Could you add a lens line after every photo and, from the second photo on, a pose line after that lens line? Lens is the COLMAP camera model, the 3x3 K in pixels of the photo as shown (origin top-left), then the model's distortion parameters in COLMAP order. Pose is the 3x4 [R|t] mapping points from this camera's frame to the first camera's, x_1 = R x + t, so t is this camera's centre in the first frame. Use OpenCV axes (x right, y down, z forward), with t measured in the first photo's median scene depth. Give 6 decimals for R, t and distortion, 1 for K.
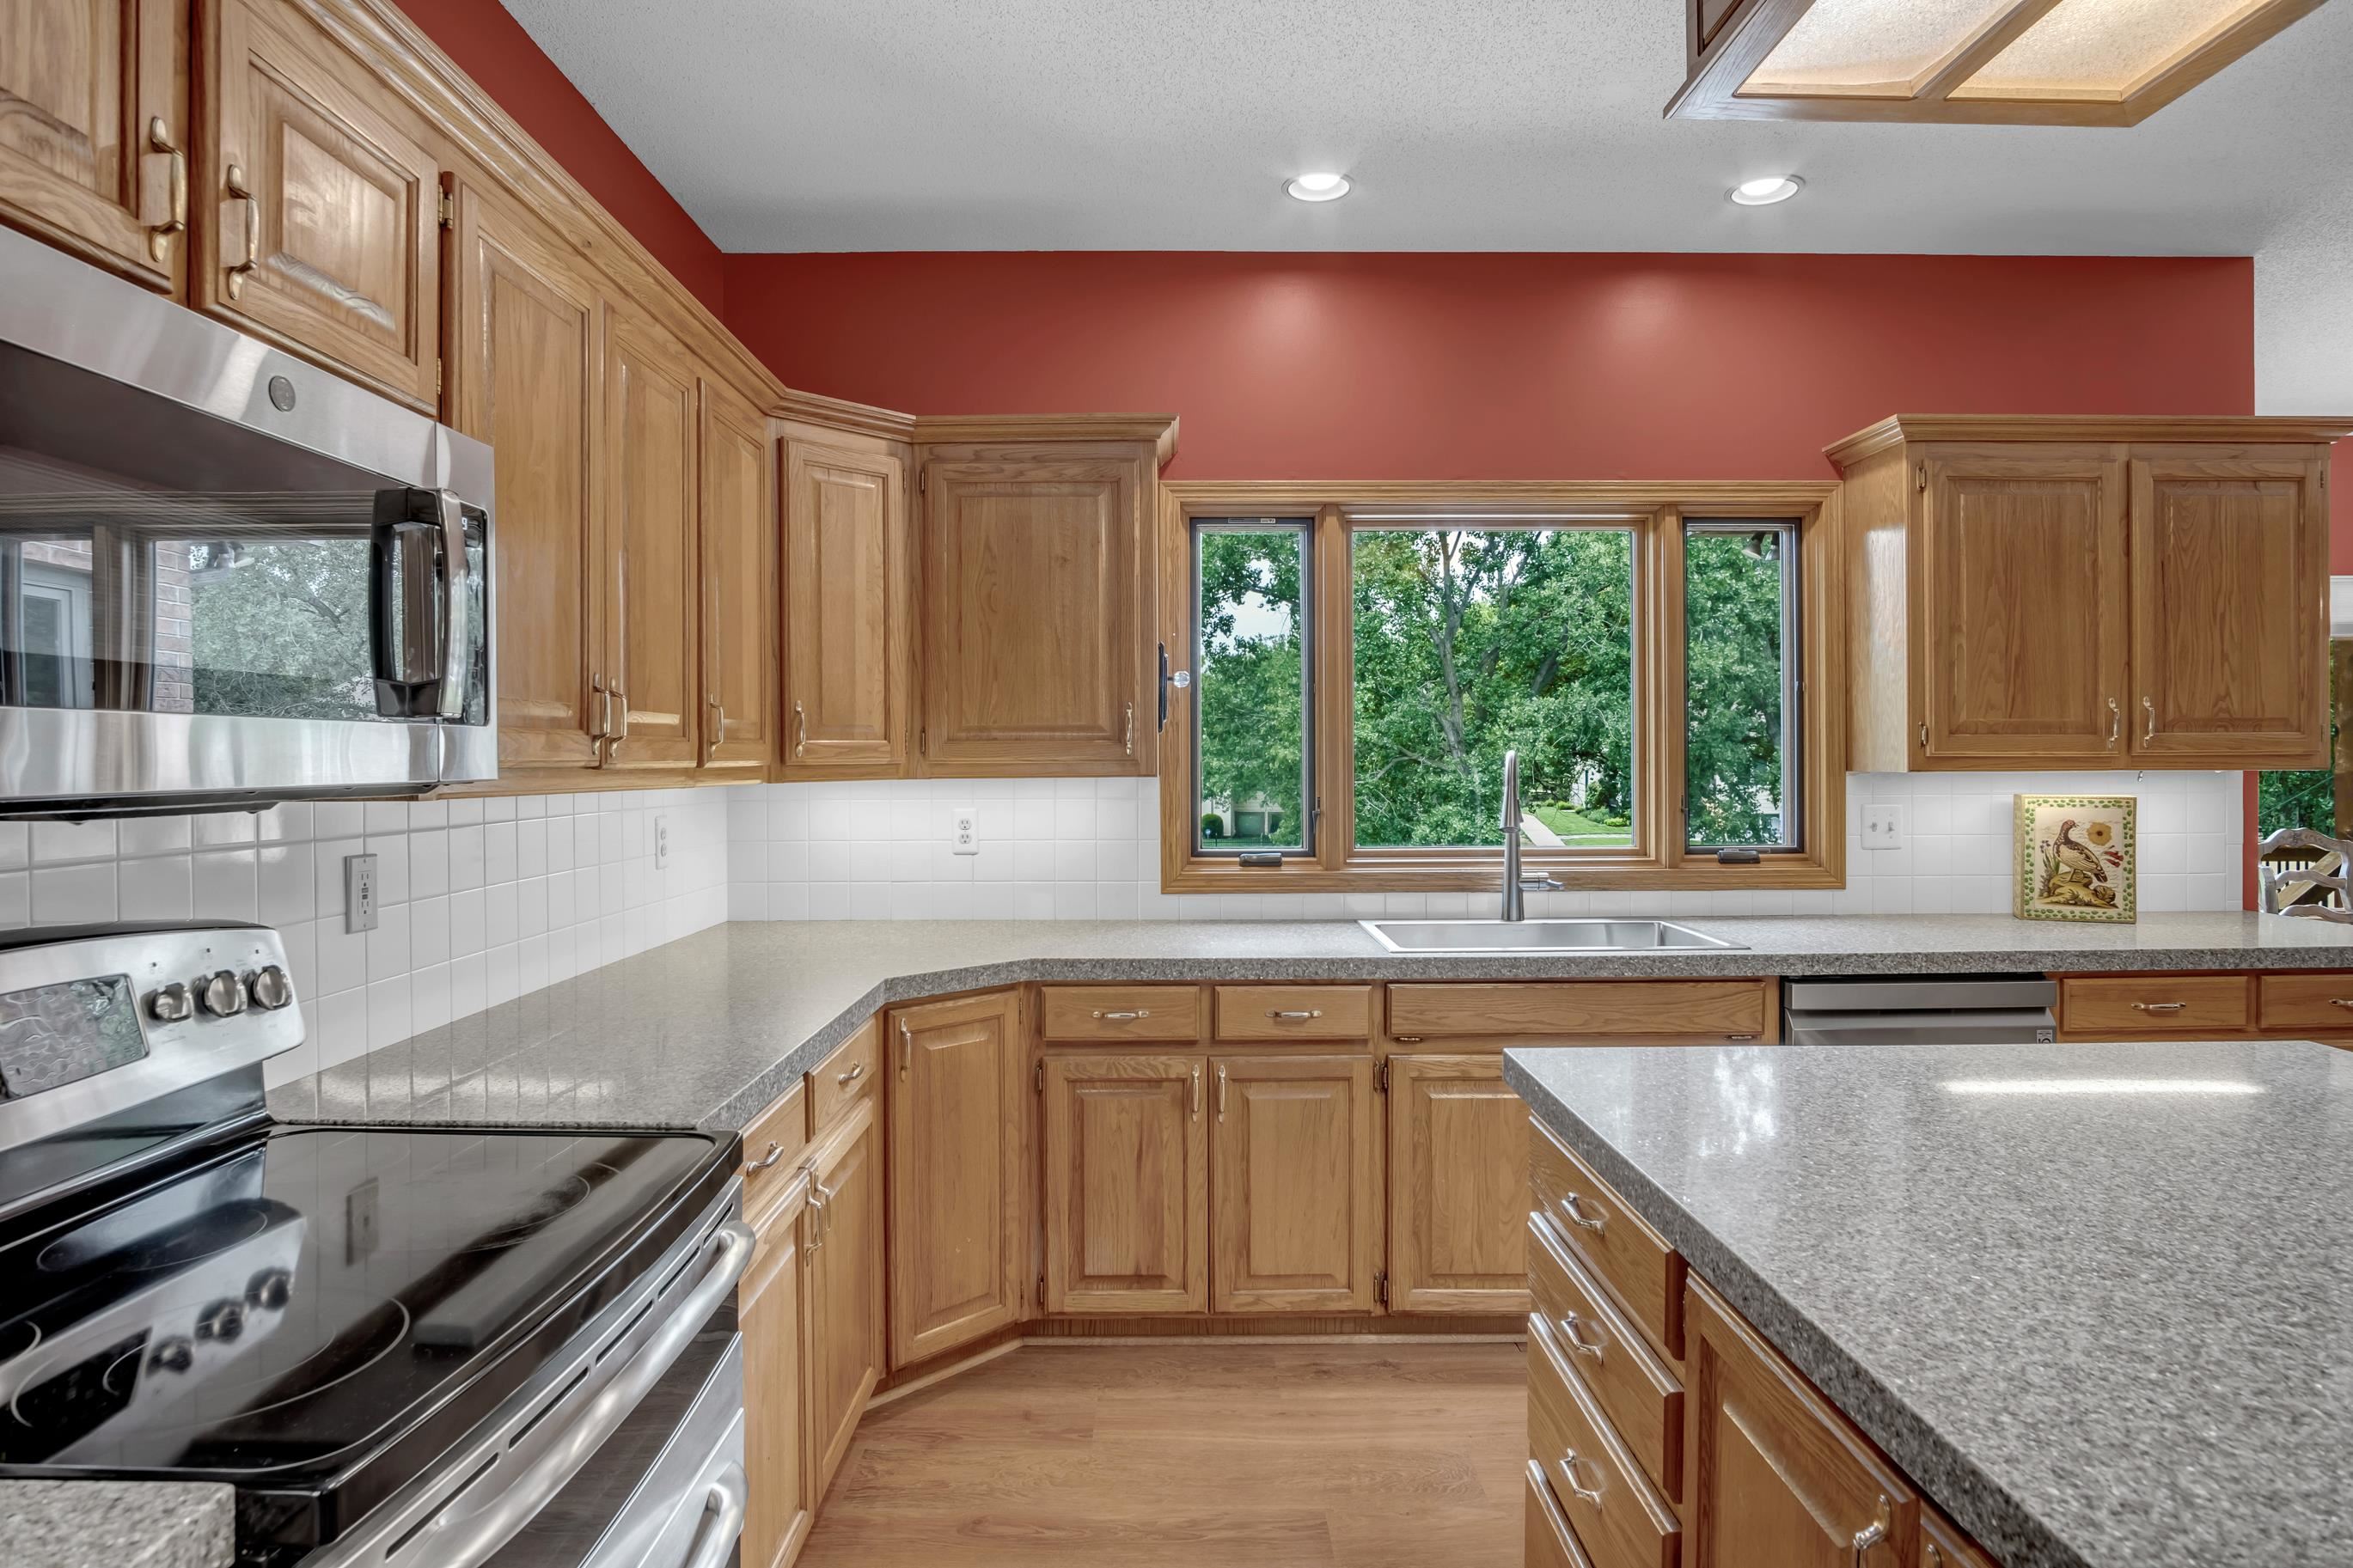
lens RADIAL K [[1273.7, 0, 1183.4], [0, 1273.7, 776.9], [0, 0, 1]] dist [-0.029054, -0.000302]
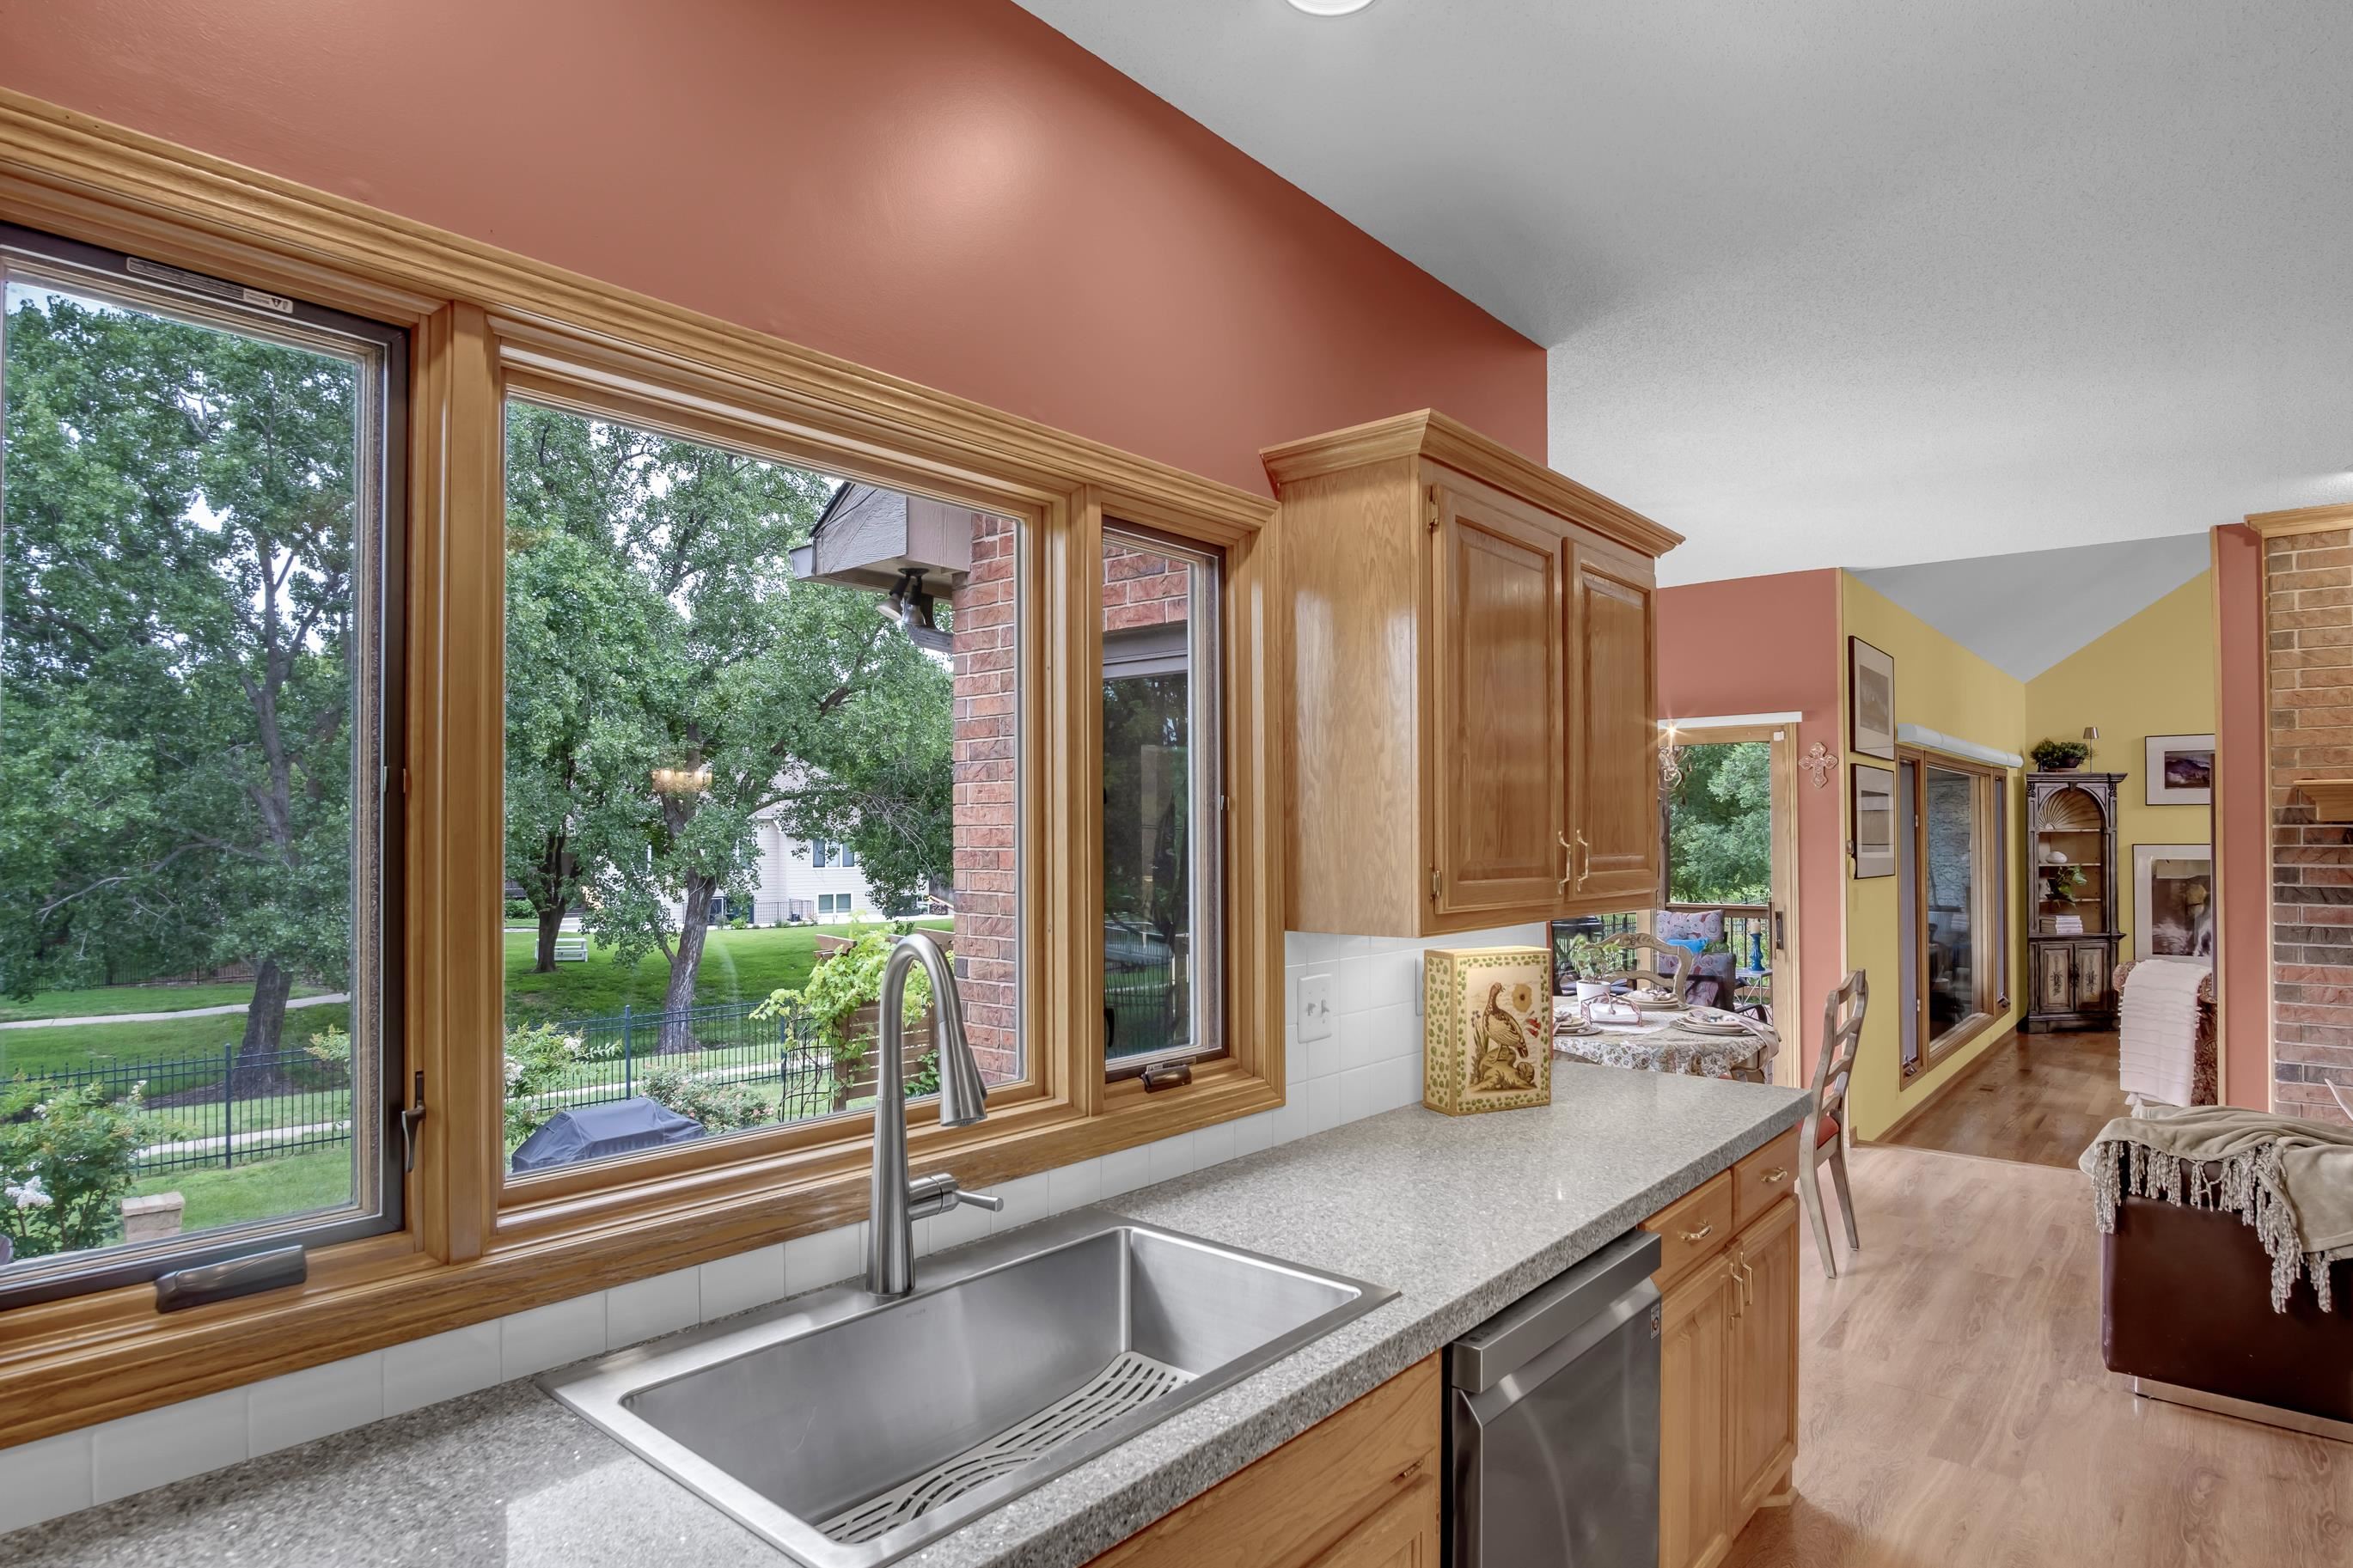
lens RADIAL K [[1275.4, 0, 1177.5], [0, 1275.4, 824.9], [0, 0, 1]] dist [-0.026171, 0.000692]
pose [[0.659224, 0.010400, 0.751875, -0.026382], [0.008570, 0.999735, -0.021343, -0.045866], [-0.751898, 0.020513, 0.658960, 0.577235]]
